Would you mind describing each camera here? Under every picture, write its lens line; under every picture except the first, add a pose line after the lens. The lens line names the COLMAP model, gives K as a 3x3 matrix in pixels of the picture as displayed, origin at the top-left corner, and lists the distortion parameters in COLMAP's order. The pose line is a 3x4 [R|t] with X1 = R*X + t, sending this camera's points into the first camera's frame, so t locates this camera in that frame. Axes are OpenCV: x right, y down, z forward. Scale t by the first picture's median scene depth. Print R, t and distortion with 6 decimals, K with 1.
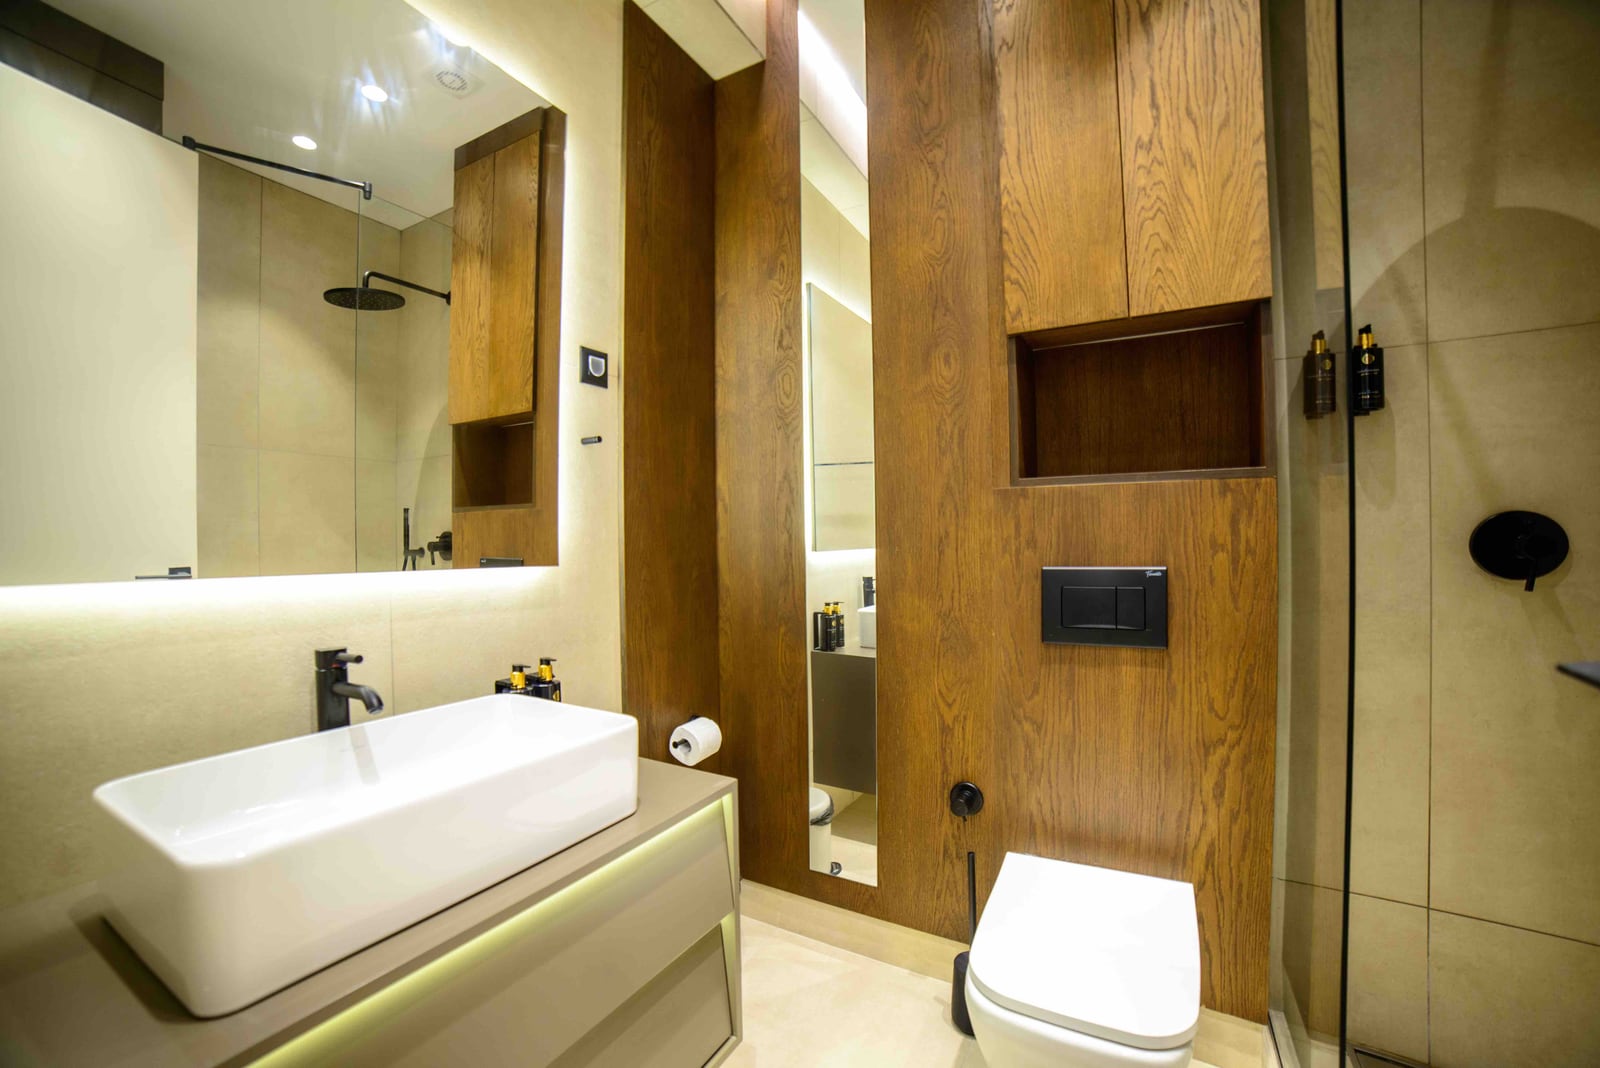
lens RADIAL K [[646.0, 0, 800.0], [0, 646.0, 534.0], [0, 0, 1]] dist [-0.110834, 0.039093]
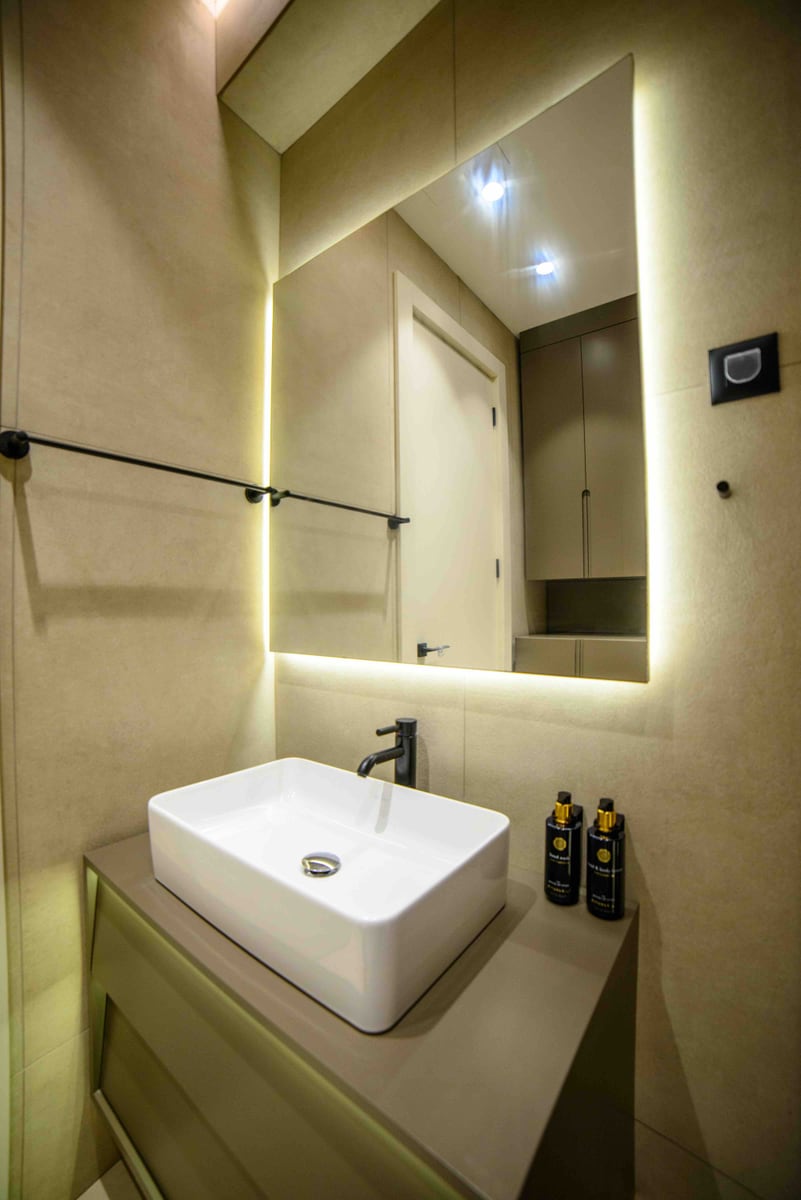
lens RADIAL K [[484.5, 0, 398.7], [0, 484.5, 605.9], [0, 0, 1]] dist [-0.110834, 0.039093]
pose [[-0.139792, 0.005065, -0.990168, 0.182705], [0.013752, 0.999900, 0.003173, -0.042927], [0.990085, -0.013173, -0.139847, 0.820061]]
